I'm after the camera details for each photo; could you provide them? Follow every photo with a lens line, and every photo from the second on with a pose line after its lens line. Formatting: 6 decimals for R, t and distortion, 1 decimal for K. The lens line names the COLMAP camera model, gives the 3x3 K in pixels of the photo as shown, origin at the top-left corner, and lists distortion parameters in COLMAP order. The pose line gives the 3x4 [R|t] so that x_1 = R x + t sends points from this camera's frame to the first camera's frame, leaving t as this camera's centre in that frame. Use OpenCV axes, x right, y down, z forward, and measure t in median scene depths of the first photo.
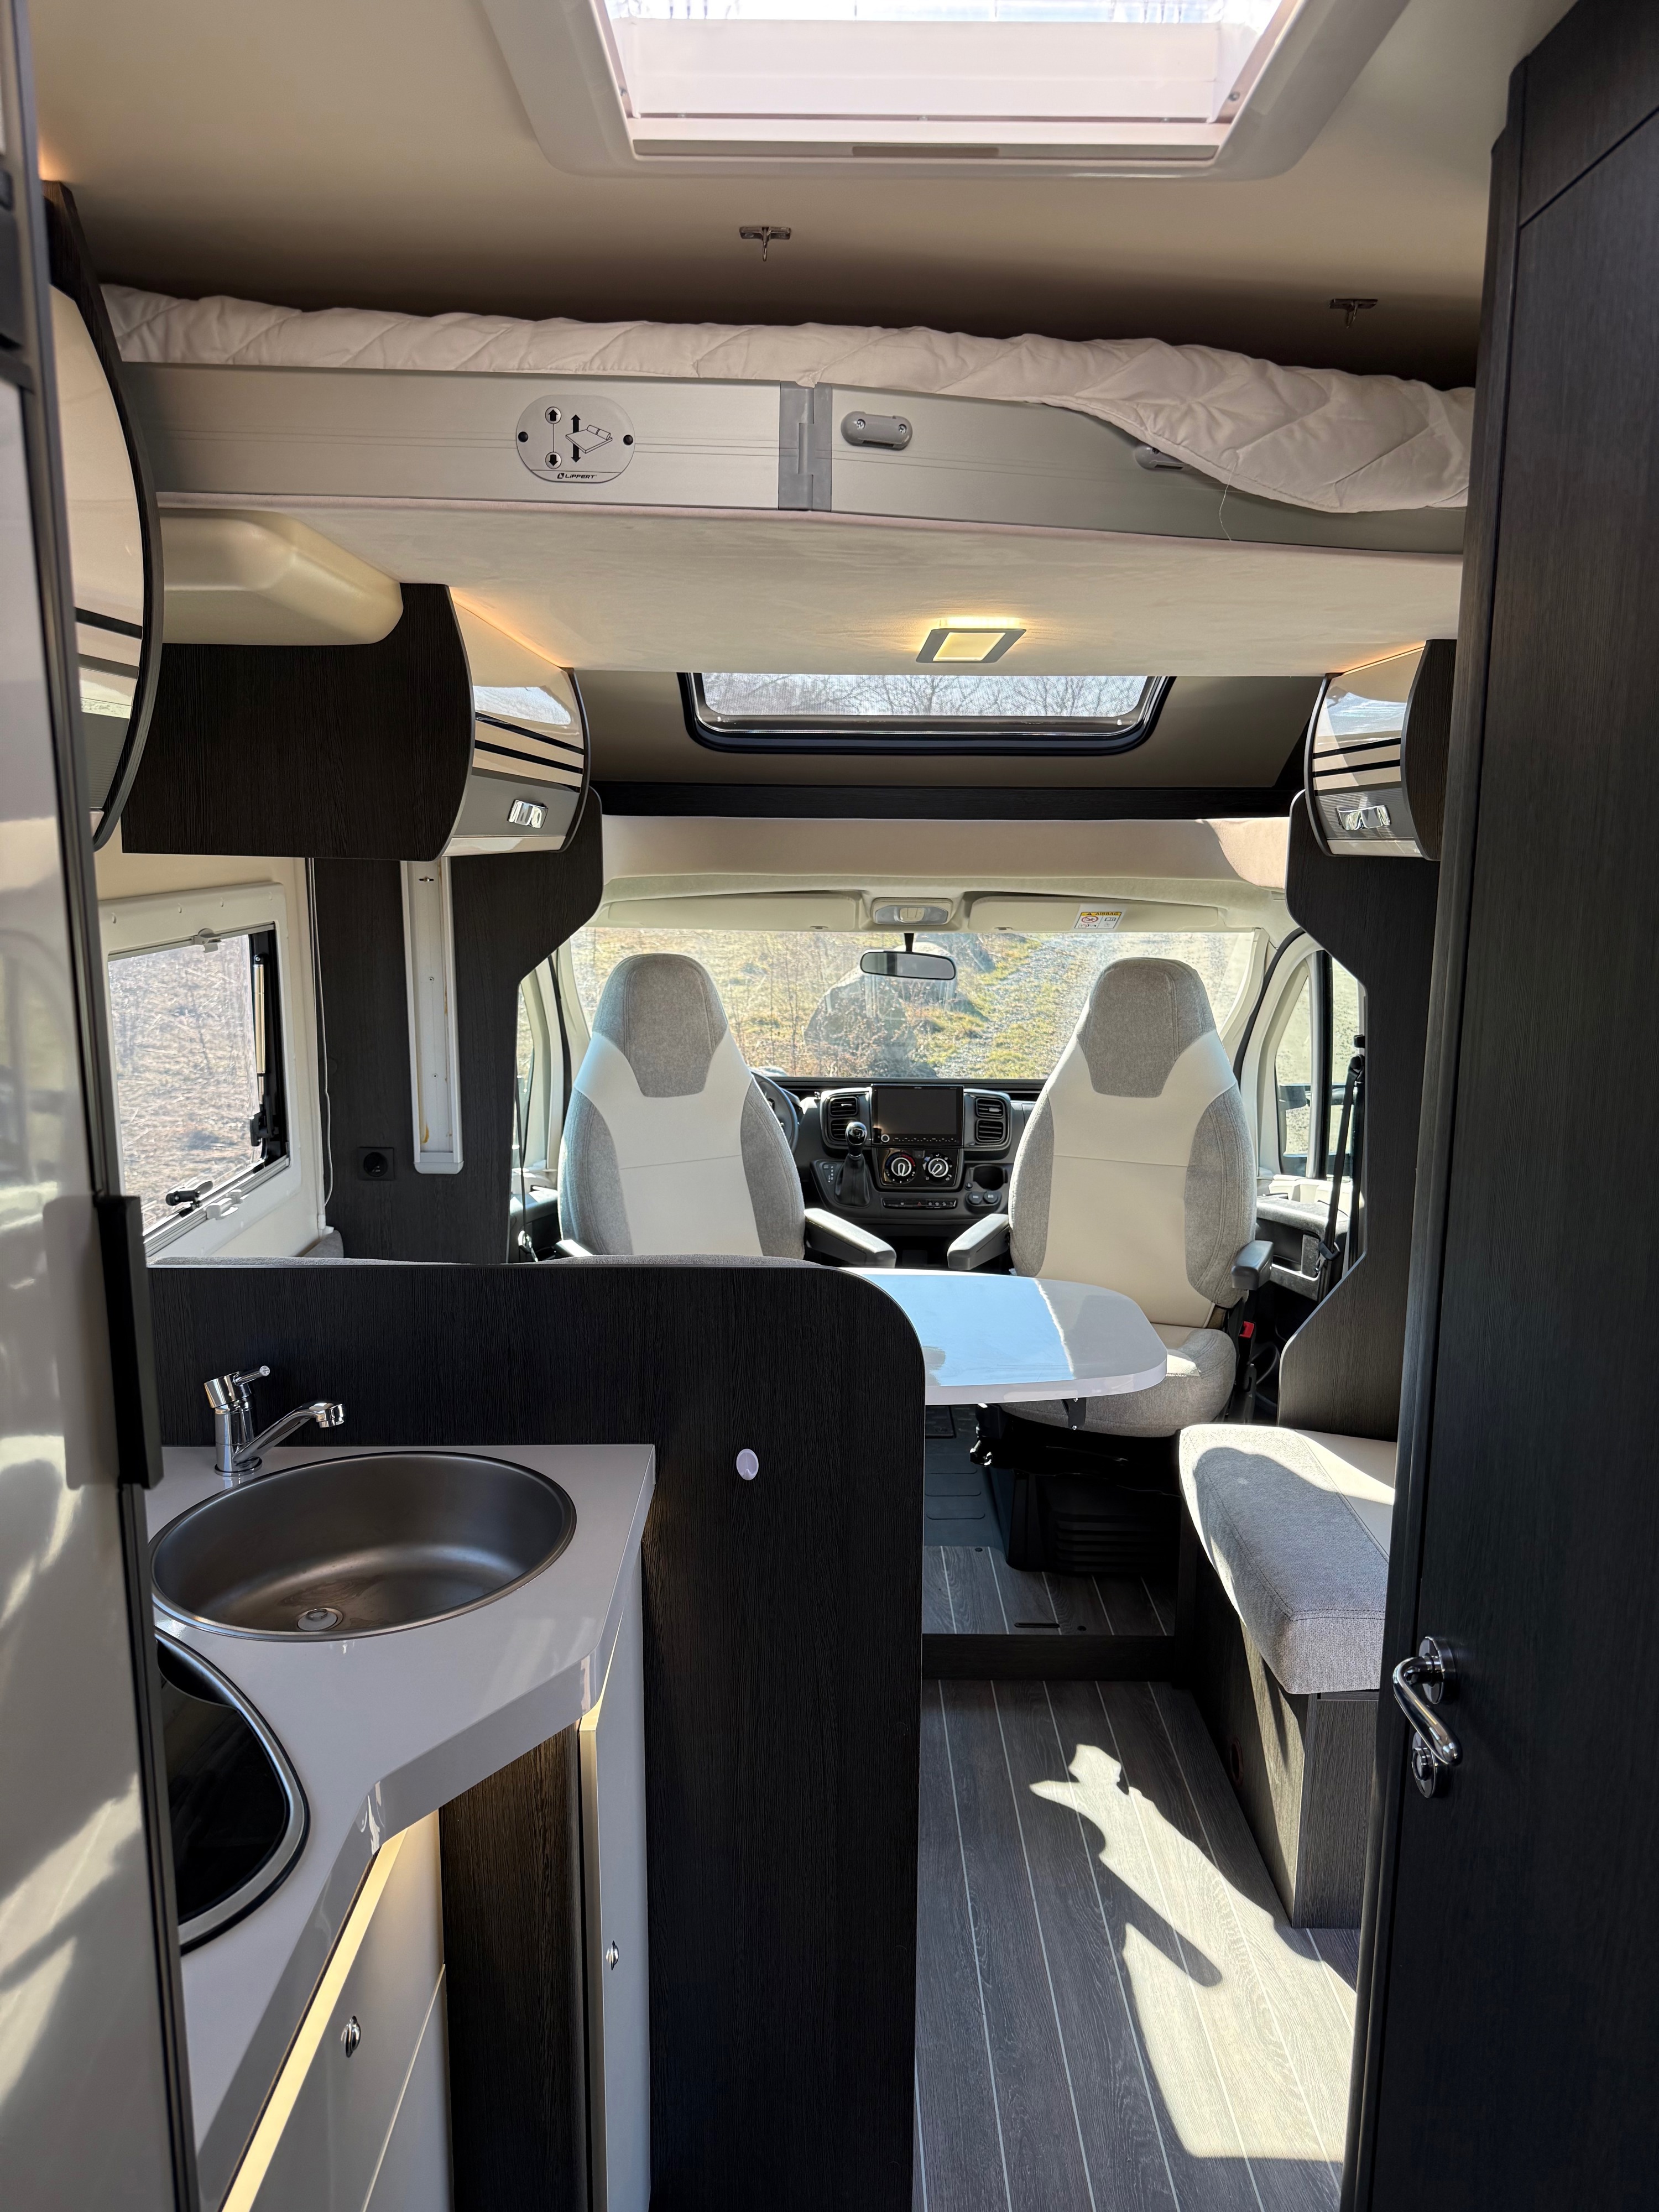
lens RADIAL K [[1527.4, 0, 825.8], [0, 1527.4, 1099.7], [0, 0, 1]] dist [0.176222, -0.295457]
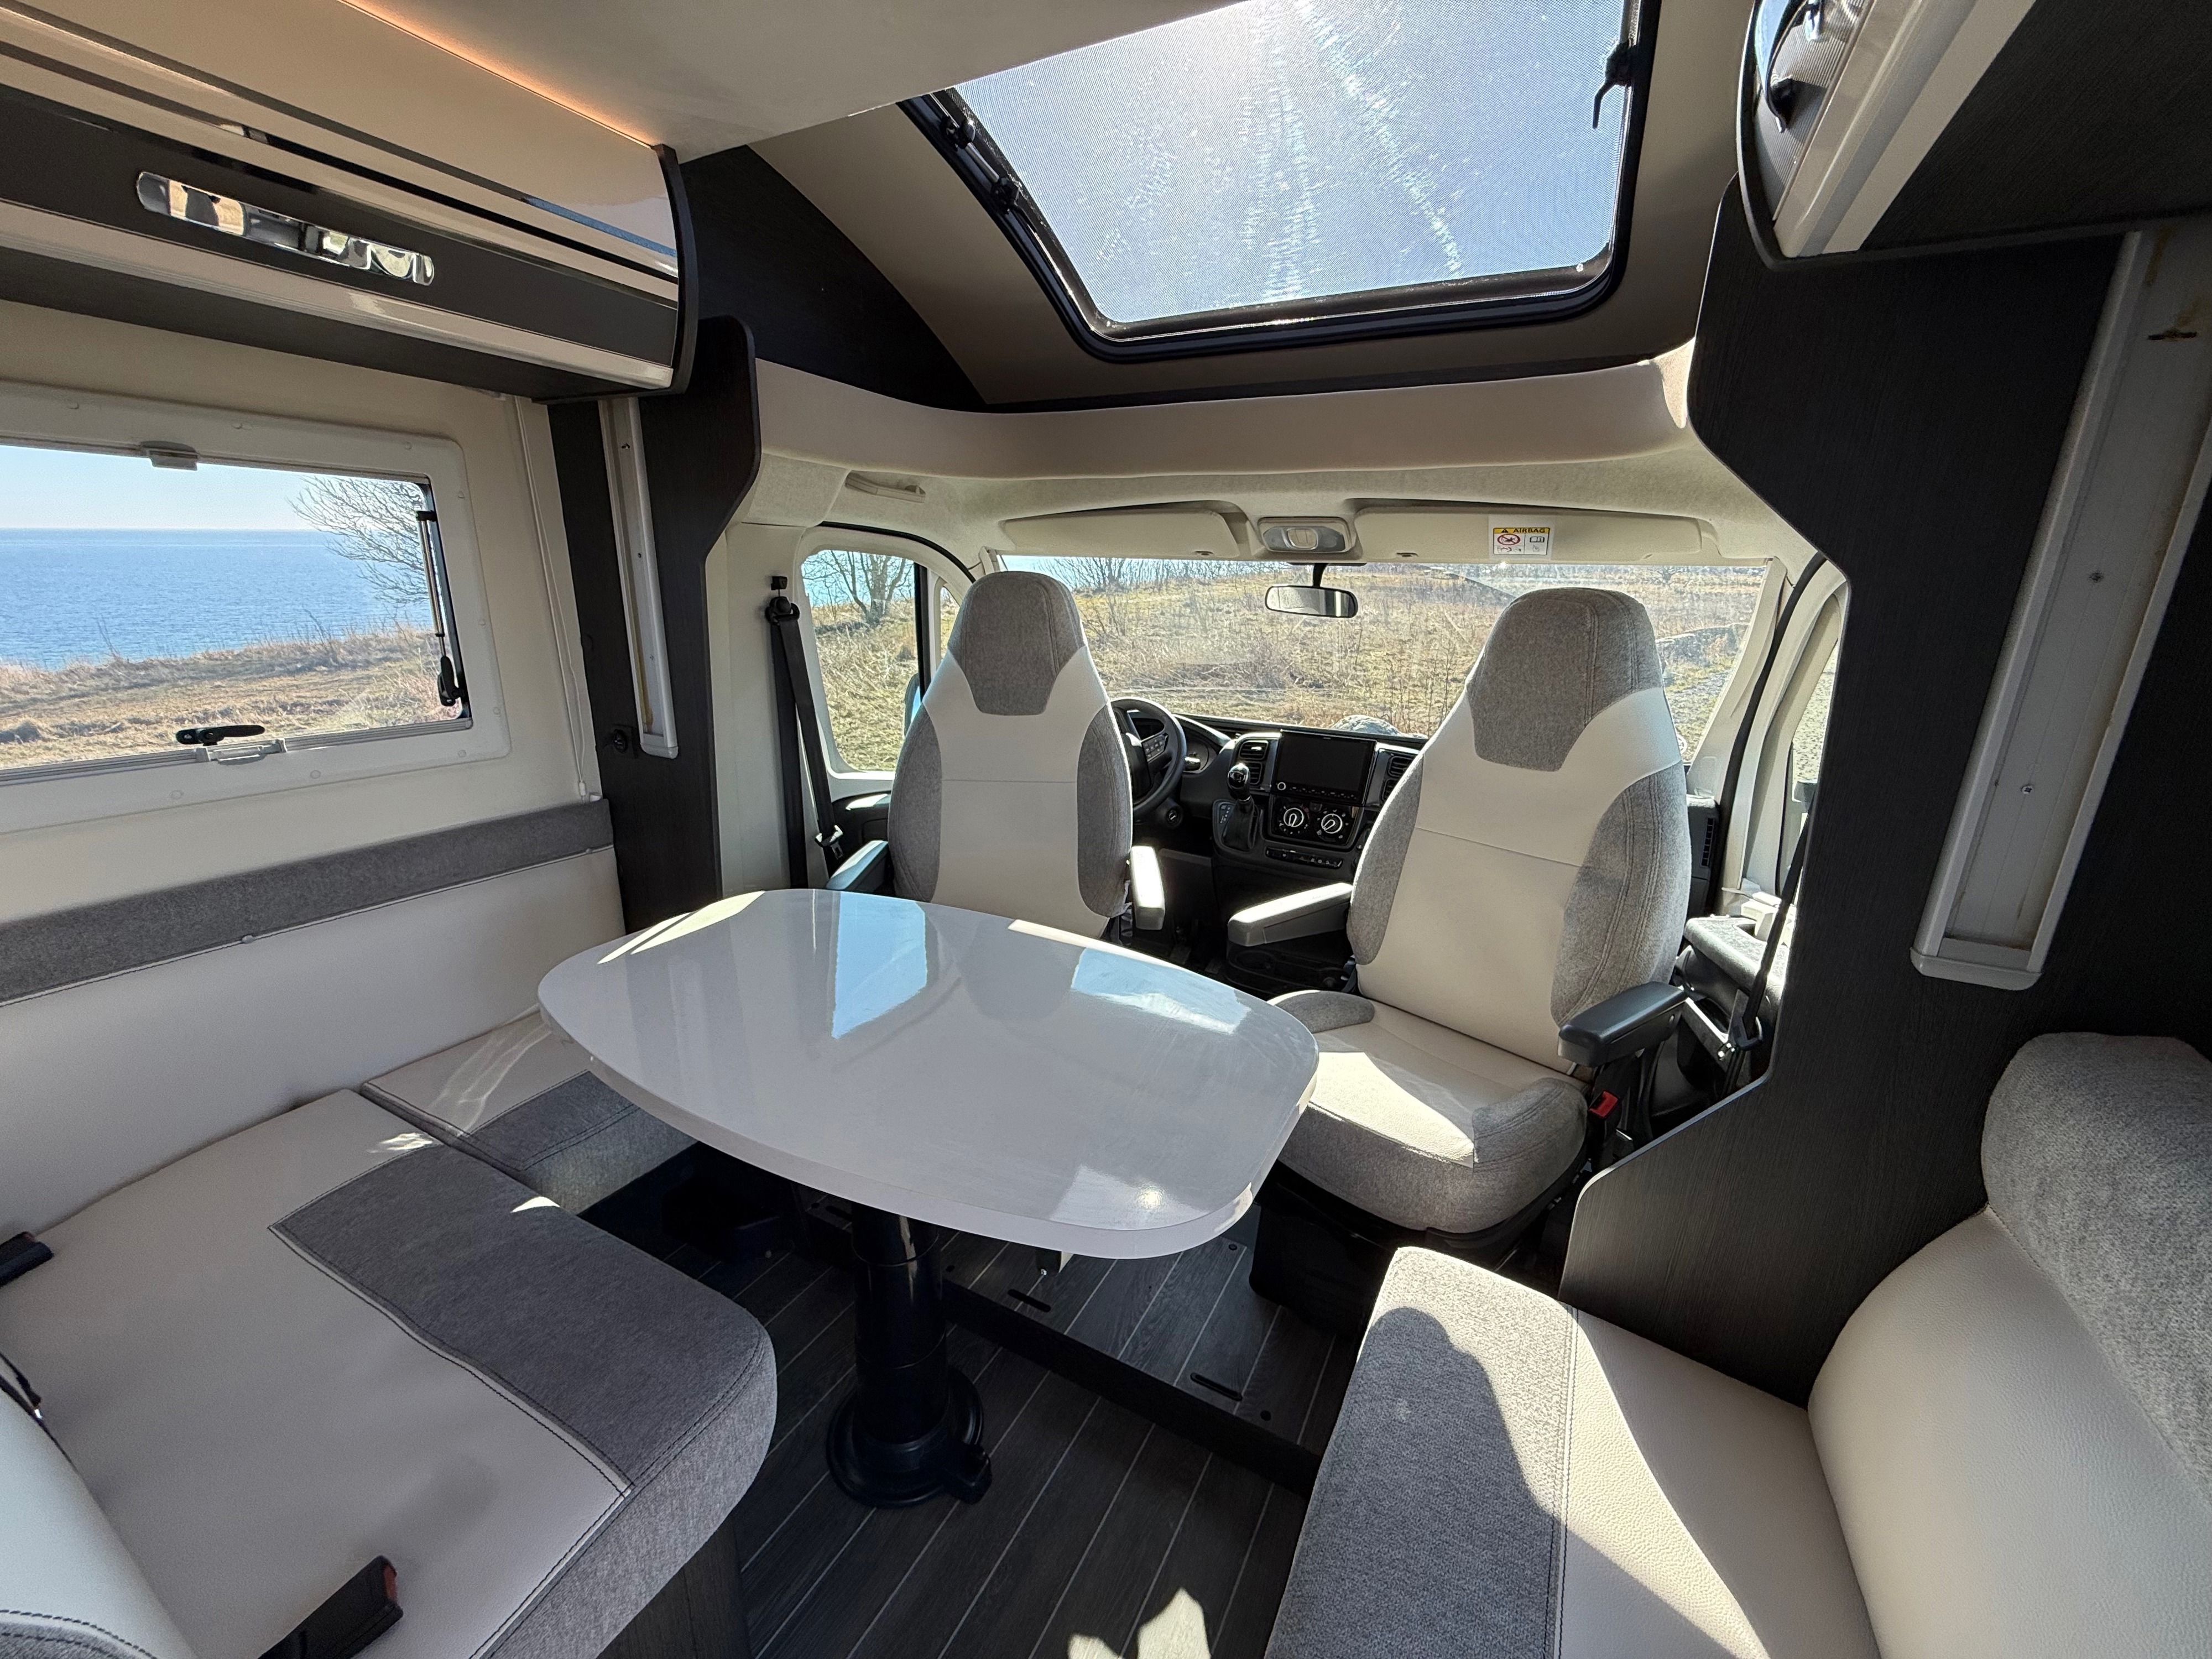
lens RADIAL K [[891.8, 0, 1083.9], [0, 891.8, 827.9], [0, 0, 1]] dist [0.001404, 0.000244]
pose [[0.877415, 0.142753, -0.458001, 0.265295], [-0.100992, 0.988270, 0.114555, -0.001117], [0.468982, -0.054258, 0.881540, 0.608323]]
